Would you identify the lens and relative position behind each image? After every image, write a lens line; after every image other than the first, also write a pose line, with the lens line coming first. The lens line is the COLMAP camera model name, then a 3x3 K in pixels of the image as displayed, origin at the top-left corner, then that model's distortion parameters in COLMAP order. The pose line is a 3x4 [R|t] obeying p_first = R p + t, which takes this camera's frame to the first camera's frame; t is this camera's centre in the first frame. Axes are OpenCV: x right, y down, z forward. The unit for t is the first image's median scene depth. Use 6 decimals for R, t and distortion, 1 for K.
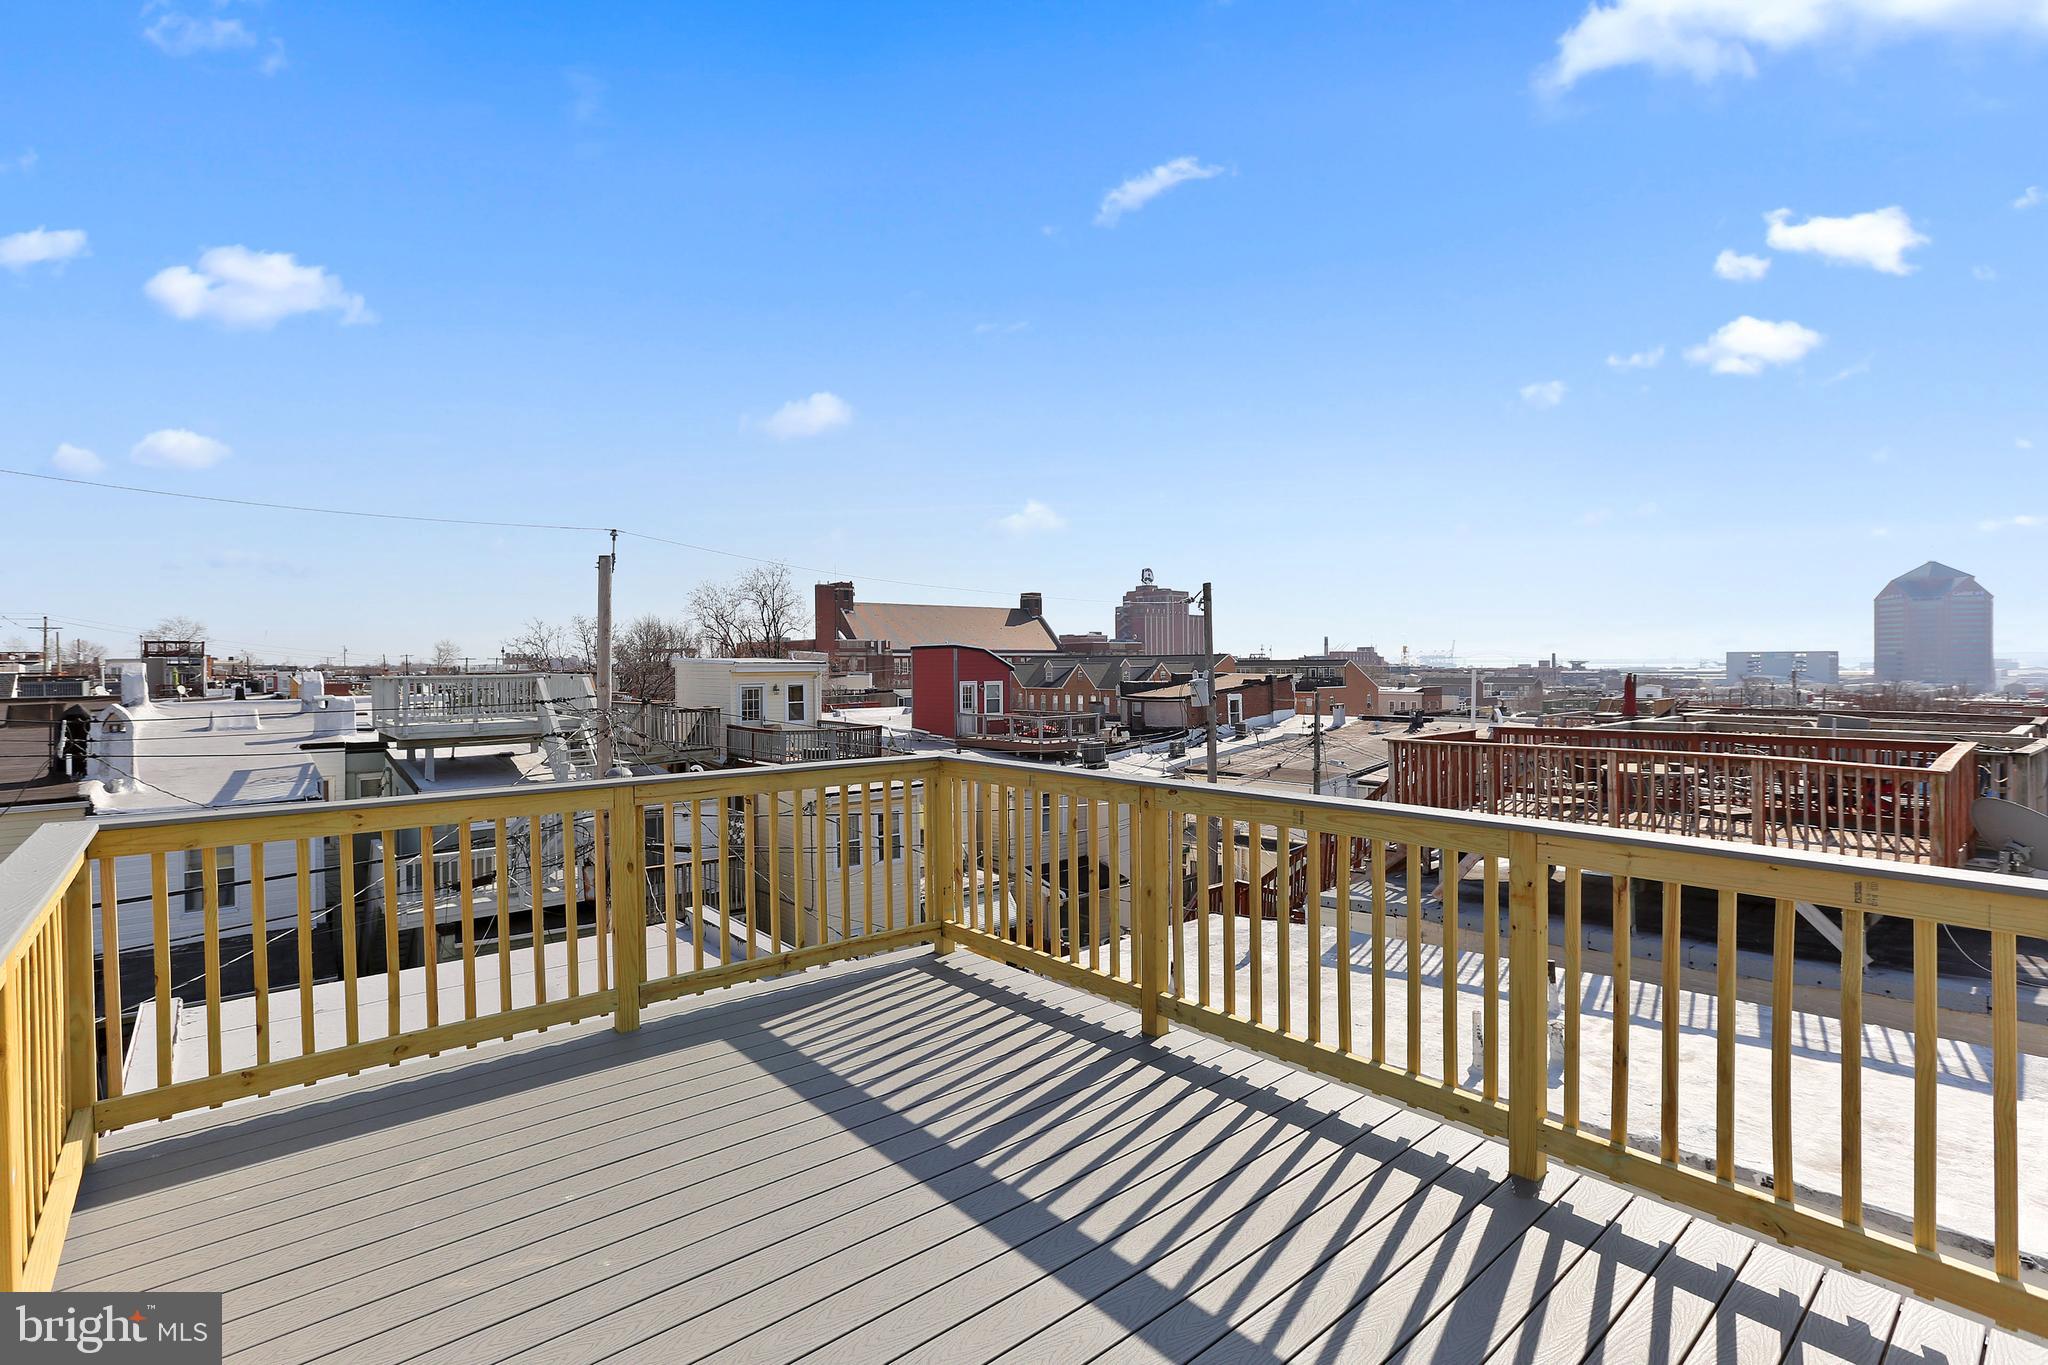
lens RADIAL K [[951.5, 0, 1018.5], [0, 951.5, 680.4], [0, 0, 1]] dist [-0.042409, 0.025115]
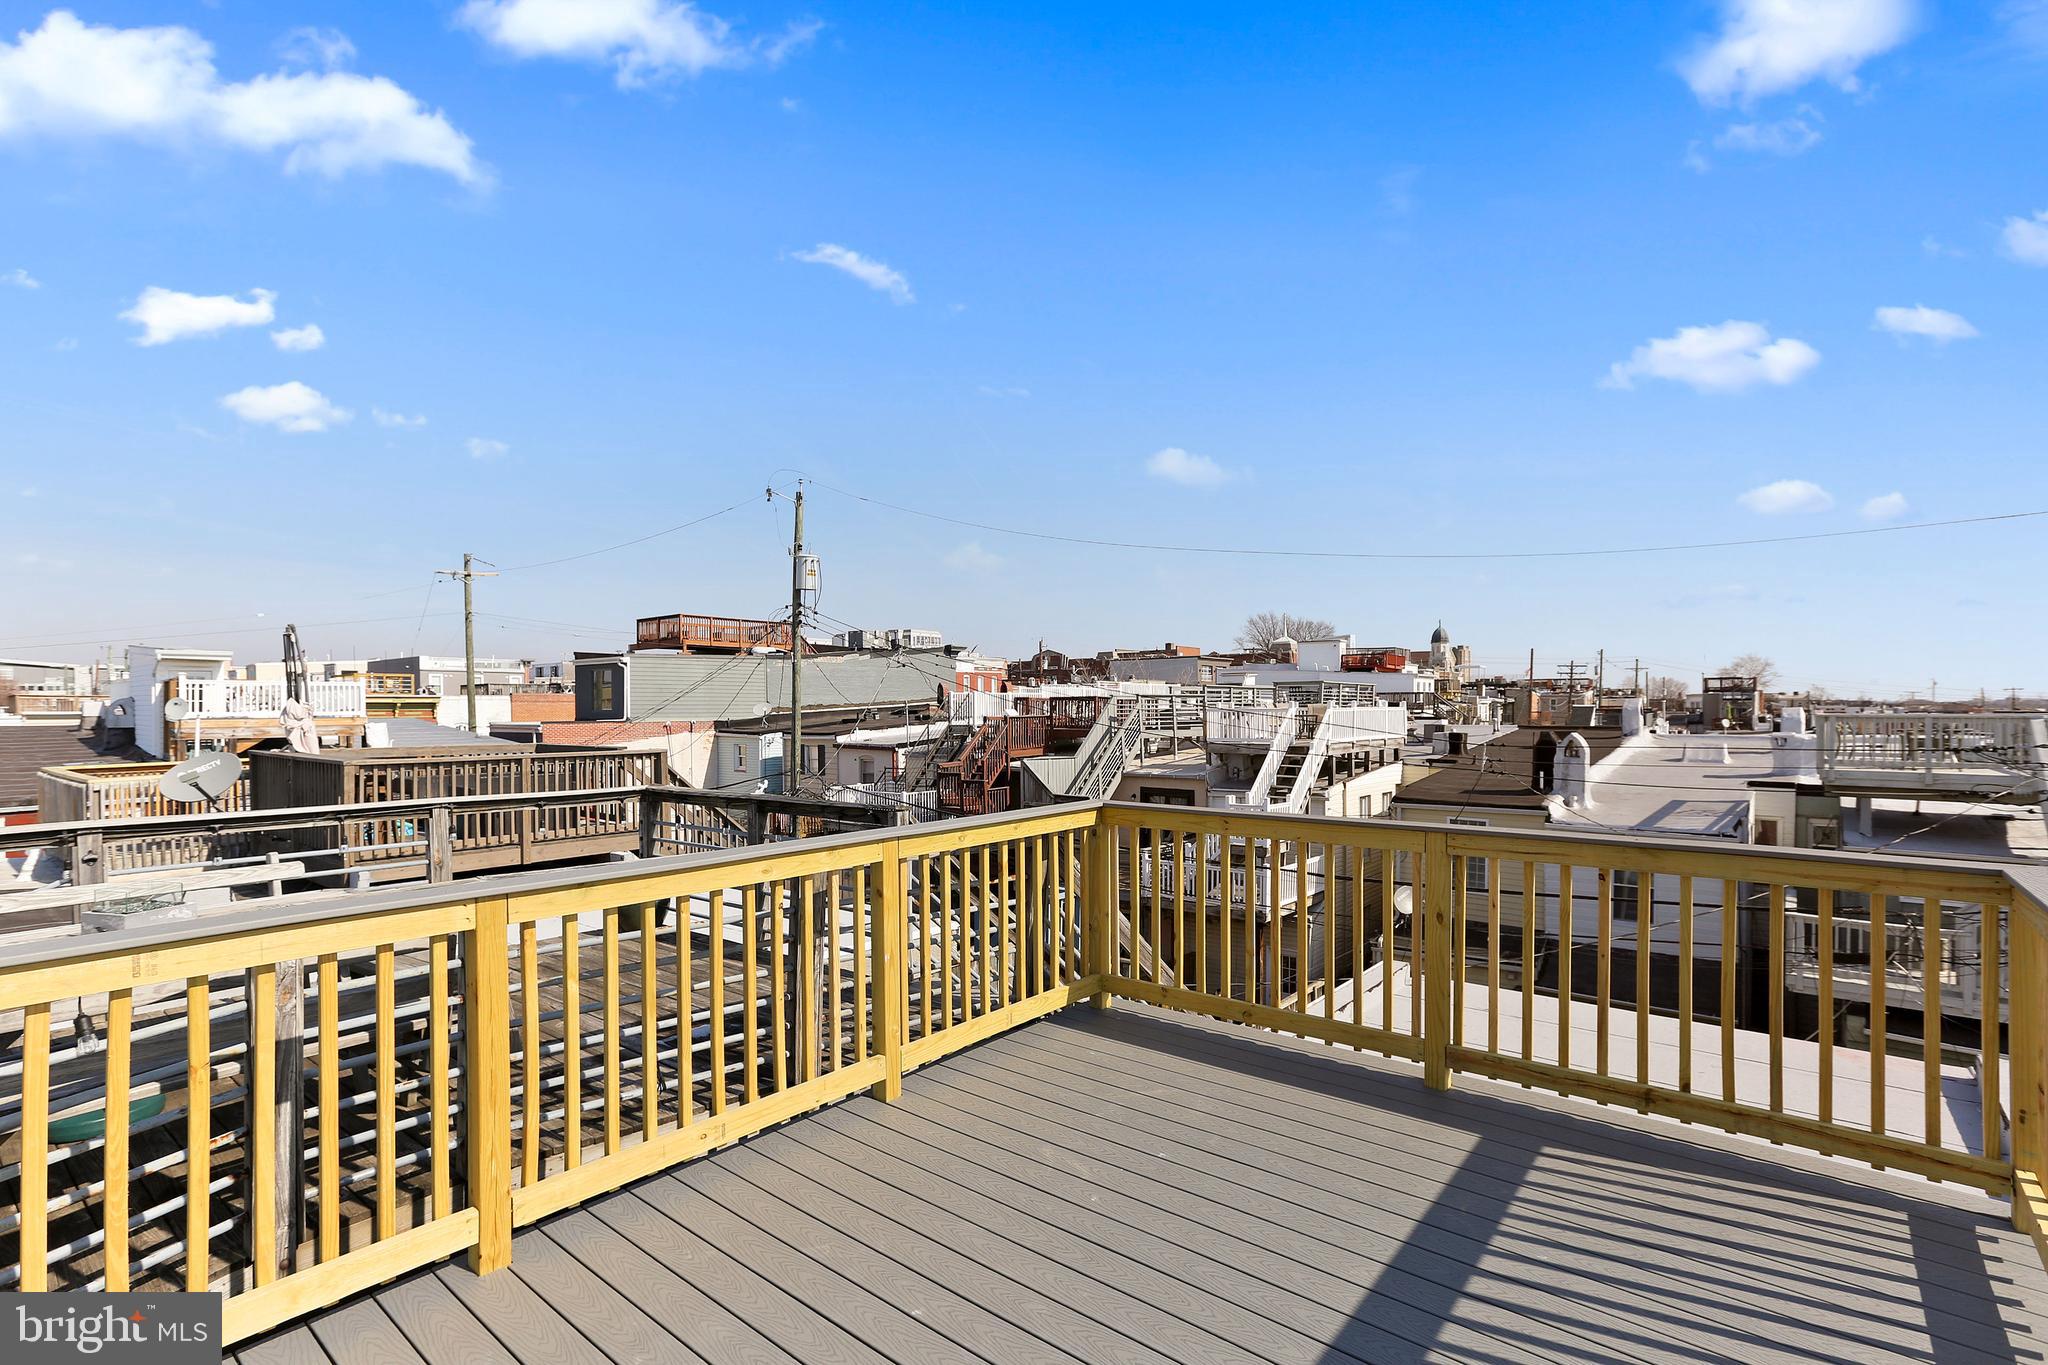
lens RADIAL K [[951.5, 0, 1018.5], [0, 951.5, 680.4], [0, 0, 1]] dist [-0.042409, 0.025115]
pose [[0.185908, -0.017755, -0.982407, 0.094676], [-0.018998, 0.999585, -0.021661, -0.002582], [0.982384, 0.022690, 0.185493, 0.083651]]
